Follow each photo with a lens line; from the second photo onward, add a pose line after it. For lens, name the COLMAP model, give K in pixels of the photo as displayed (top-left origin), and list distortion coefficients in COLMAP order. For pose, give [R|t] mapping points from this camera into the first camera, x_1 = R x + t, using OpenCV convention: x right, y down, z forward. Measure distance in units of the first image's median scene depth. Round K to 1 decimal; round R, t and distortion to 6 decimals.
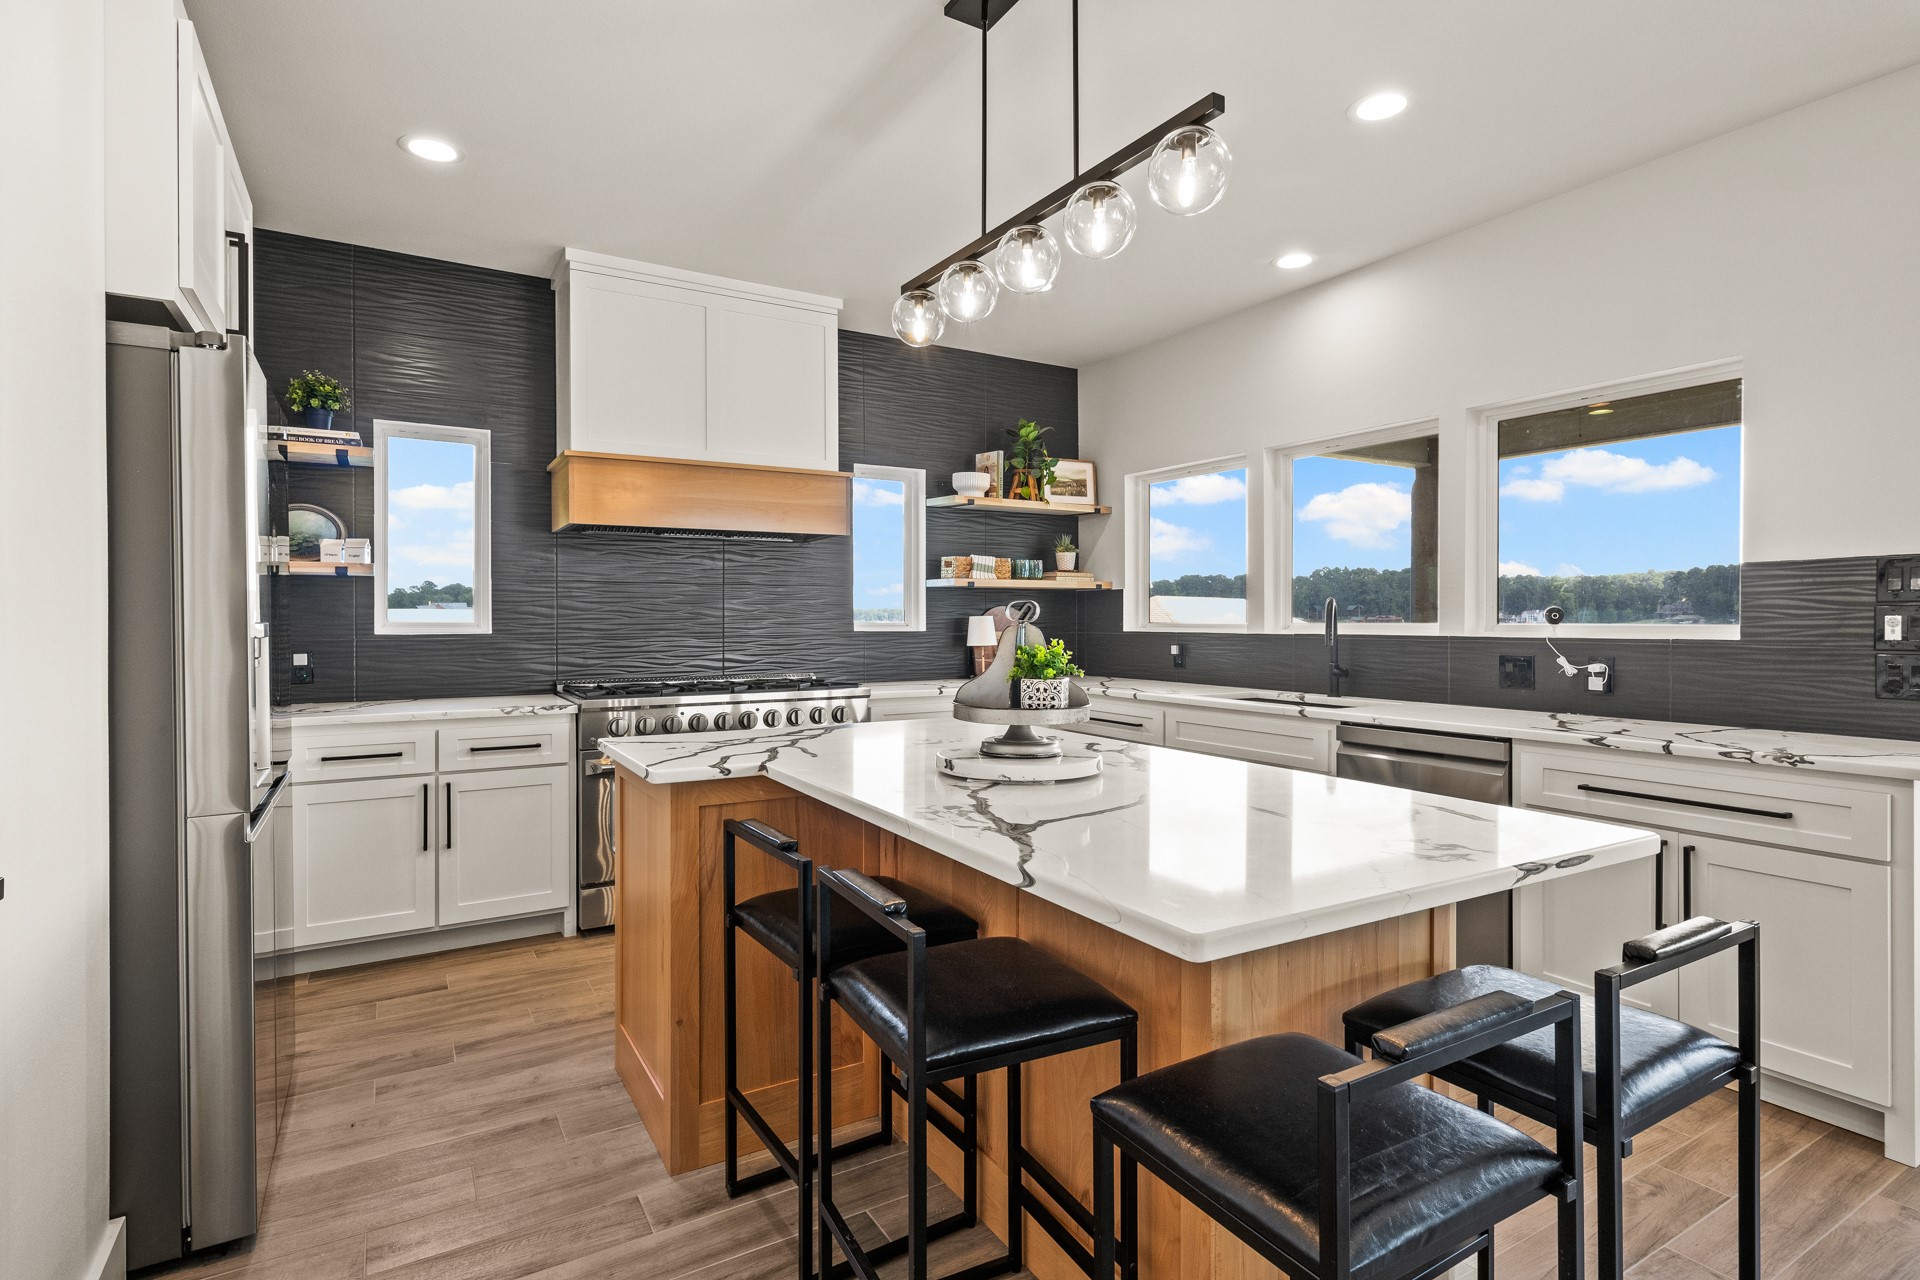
lens RADIAL K [[961.7, 0, 976.2], [0, 961.7, 628.7], [0, 0, 1]] dist [0.003798, -0.001893]
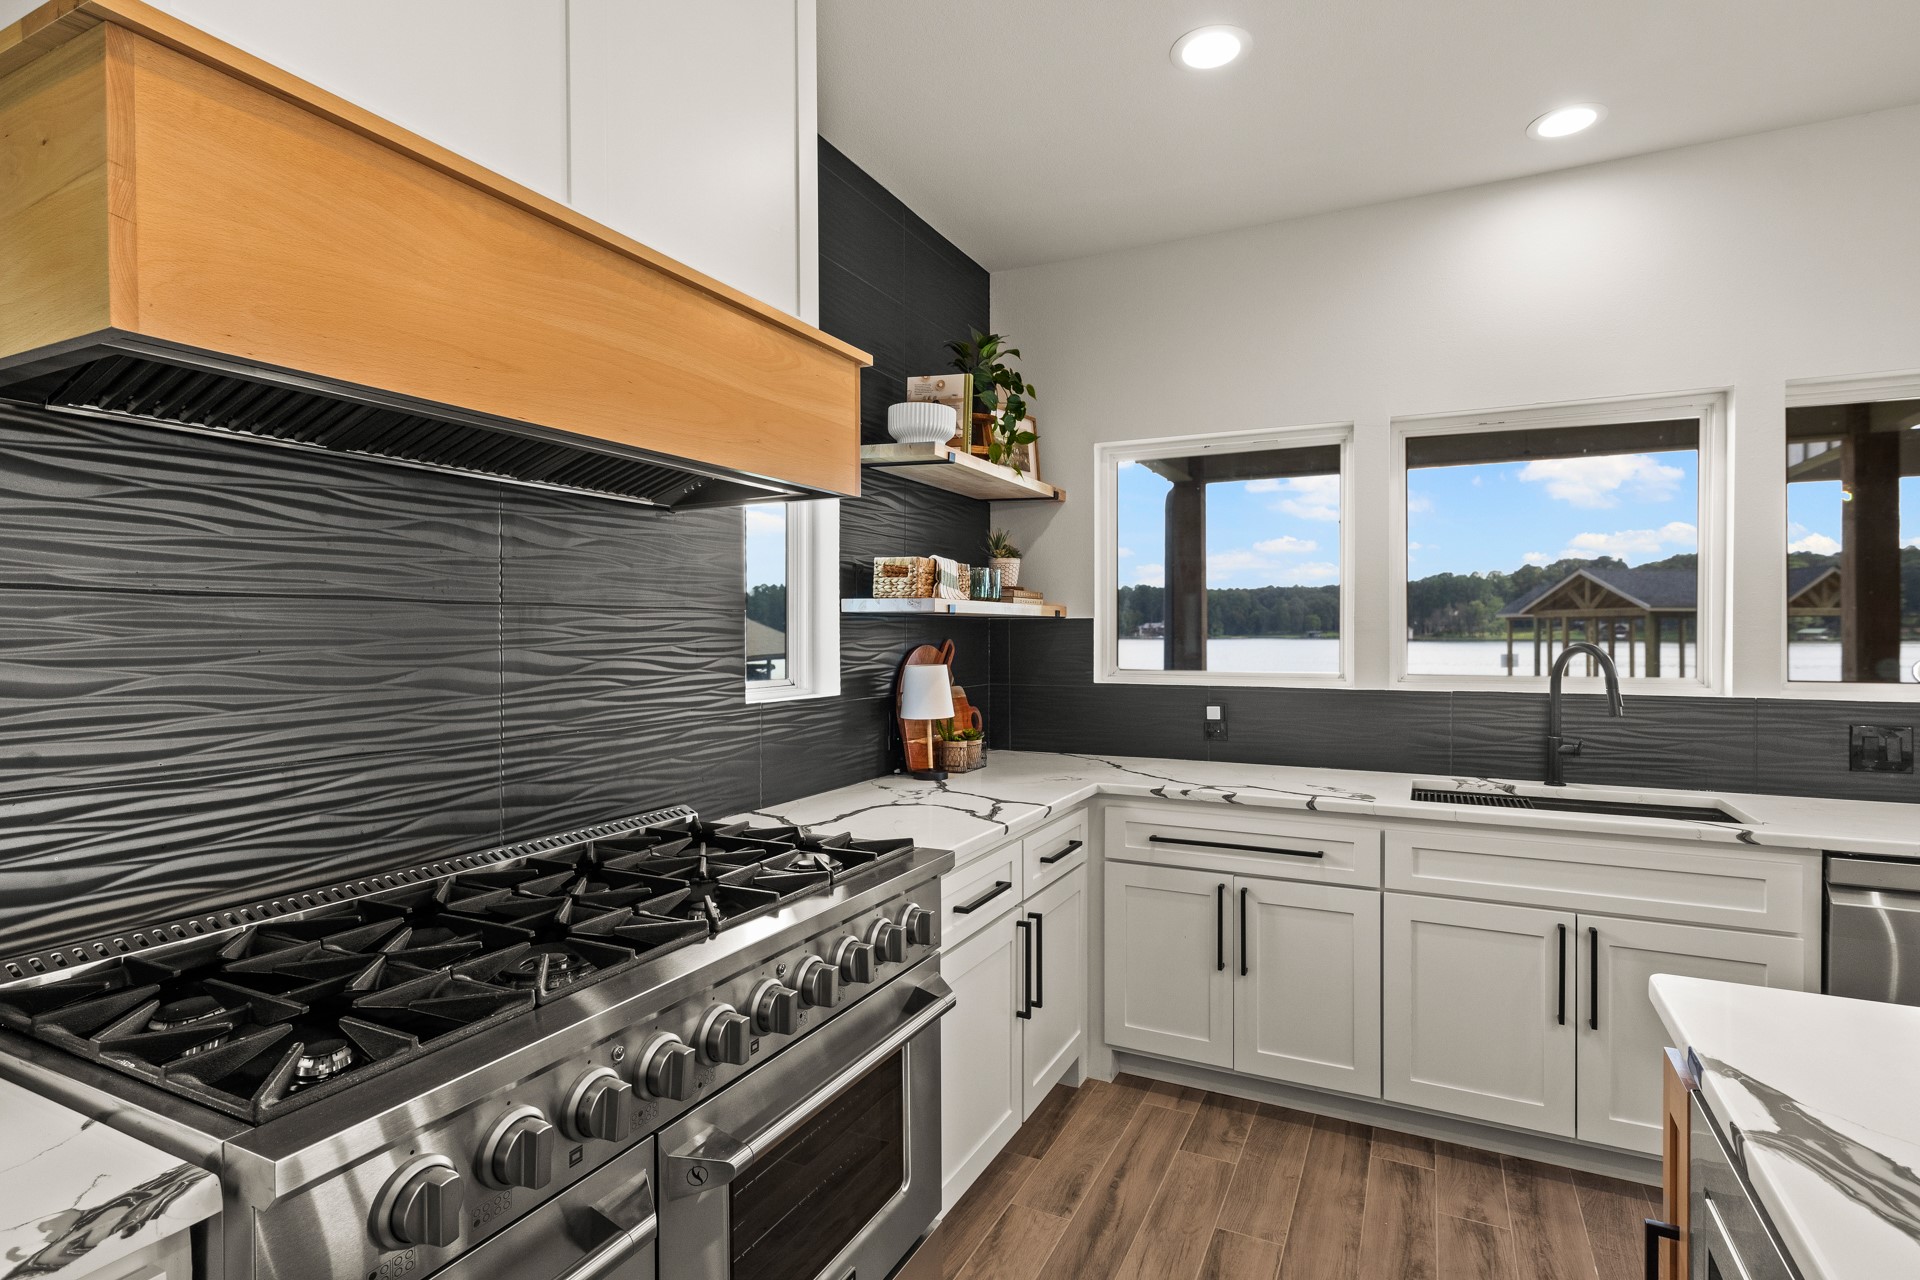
lens RADIAL K [[961.7, 0, 950.0], [0, 961.7, 639.4], [0, 0, 1]] dist [0.003798, -0.001893]
pose [[0.841582, -0.005605, 0.540100, -0.290231], [0.007138, 0.999974, -0.000746, -0.028304], [-0.540082, 0.004483, 0.841601, 0.531360]]
